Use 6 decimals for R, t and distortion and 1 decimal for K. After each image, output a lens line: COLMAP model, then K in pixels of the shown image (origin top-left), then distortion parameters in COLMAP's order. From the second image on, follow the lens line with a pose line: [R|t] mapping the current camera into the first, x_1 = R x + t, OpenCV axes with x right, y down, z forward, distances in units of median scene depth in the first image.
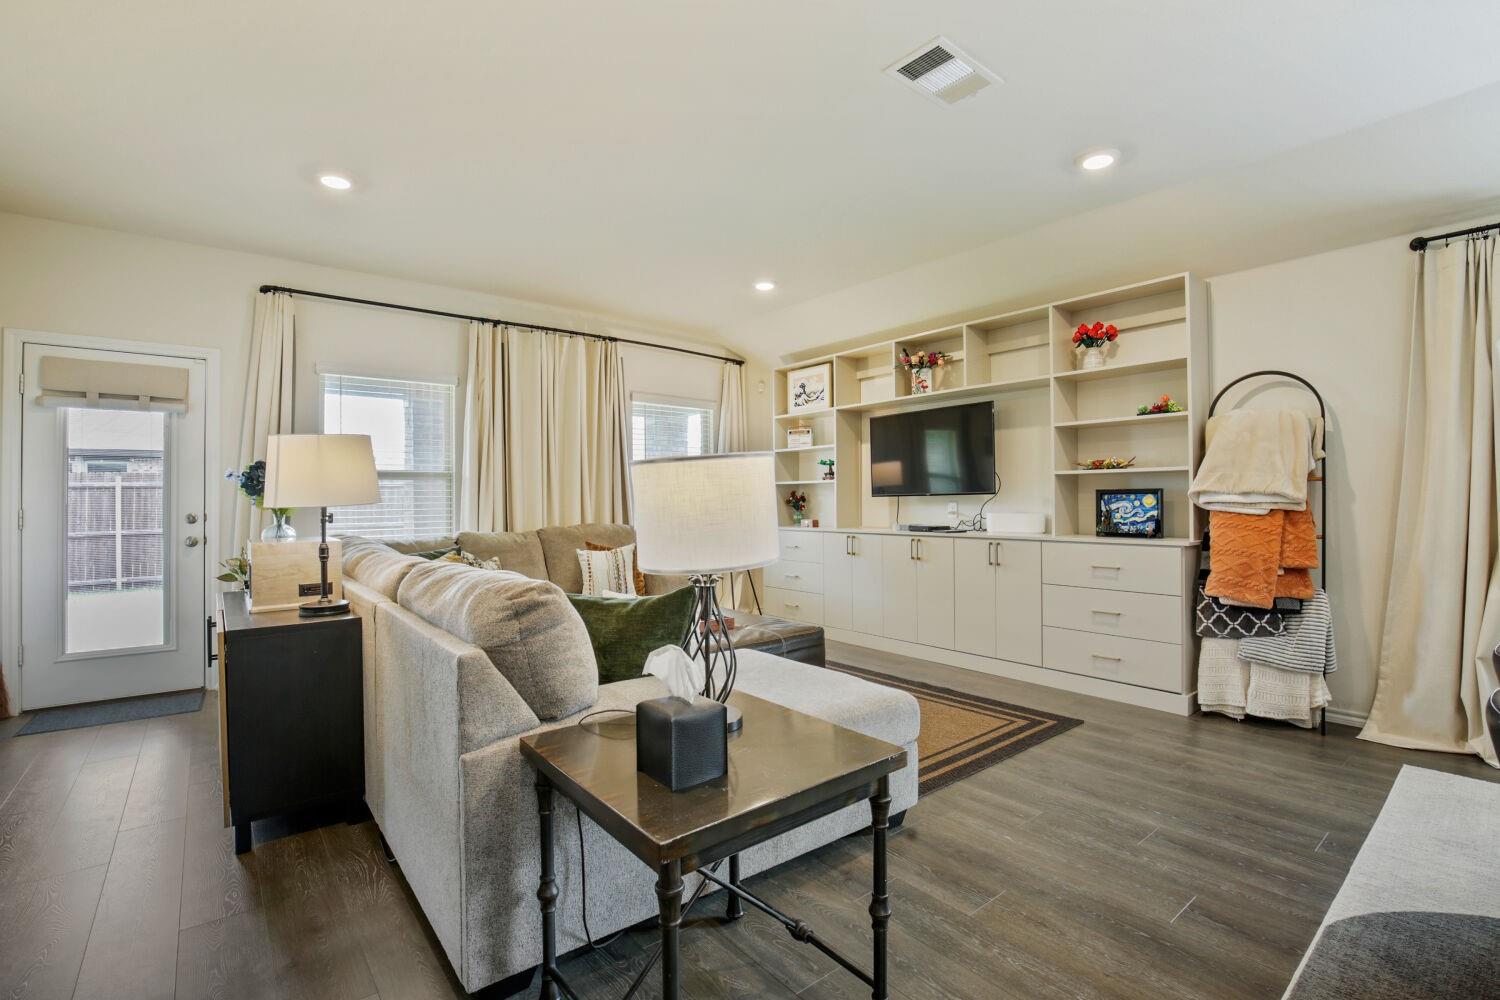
lens RADIAL K [[674.1, 0, 750.2], [0, 674.1, 494.4], [0, 0, 1]] dist [-0.037853, 0.007054]
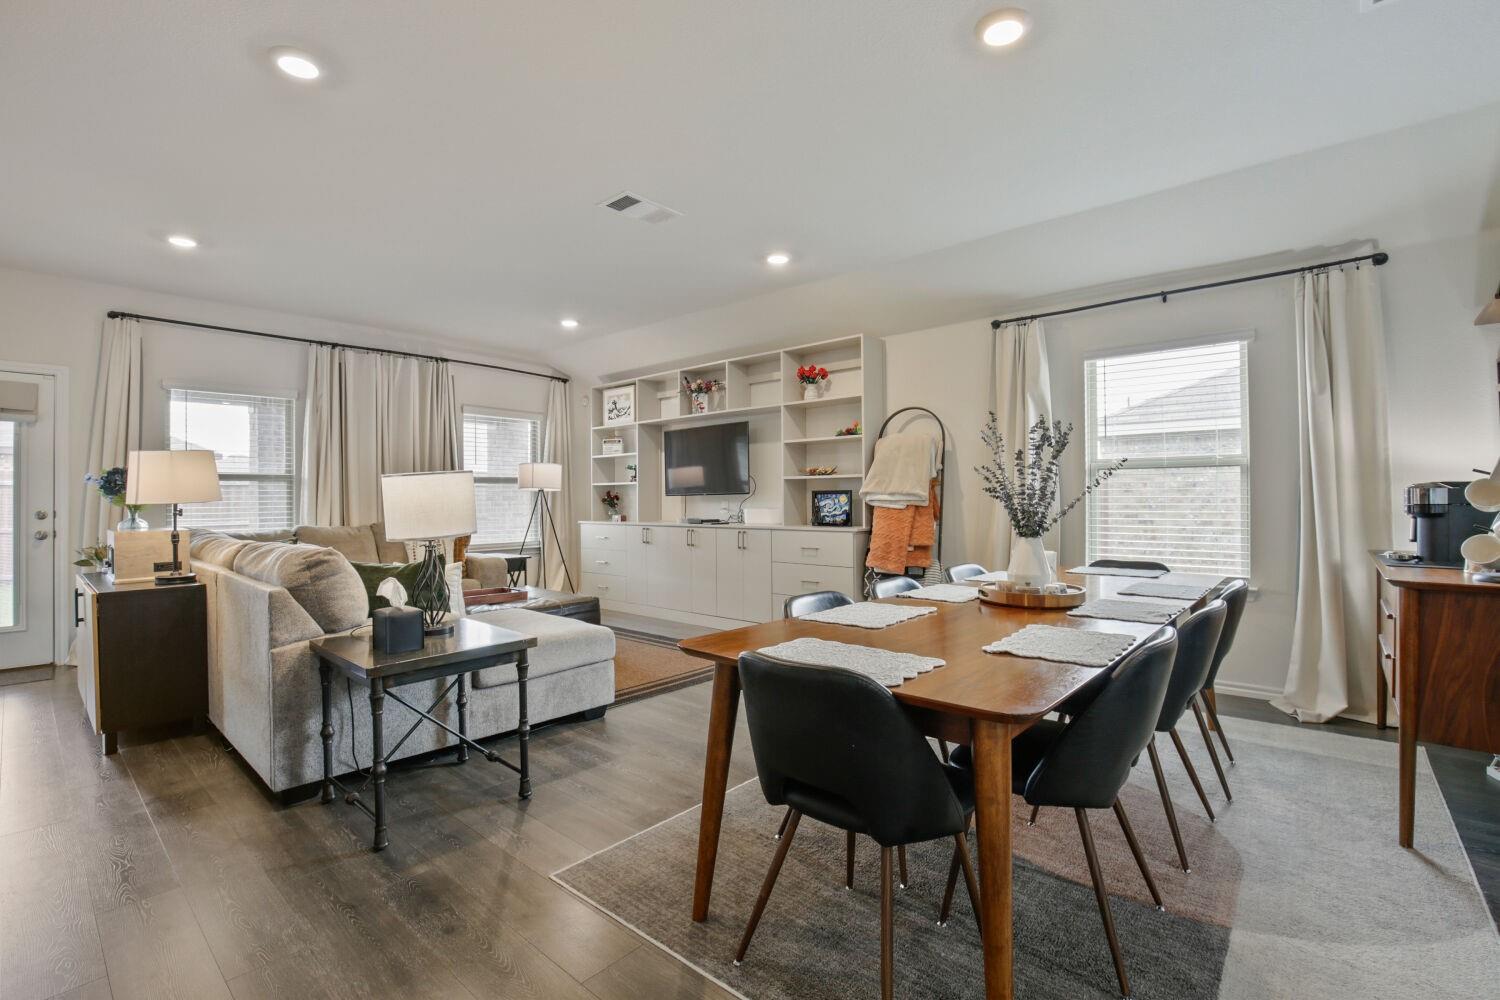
lens RADIAL K [[674.1, 0, 750.2], [0, 674.1, 494.4], [0, 0, 1]] dist [-0.037853, 0.007054]
pose [[0.986894, 0.000475, 0.161371, 0.192048], [-0.000771, 0.999998, 0.001771, -0.002412], [-0.161370, -0.001872, 0.986892, -0.329089]]
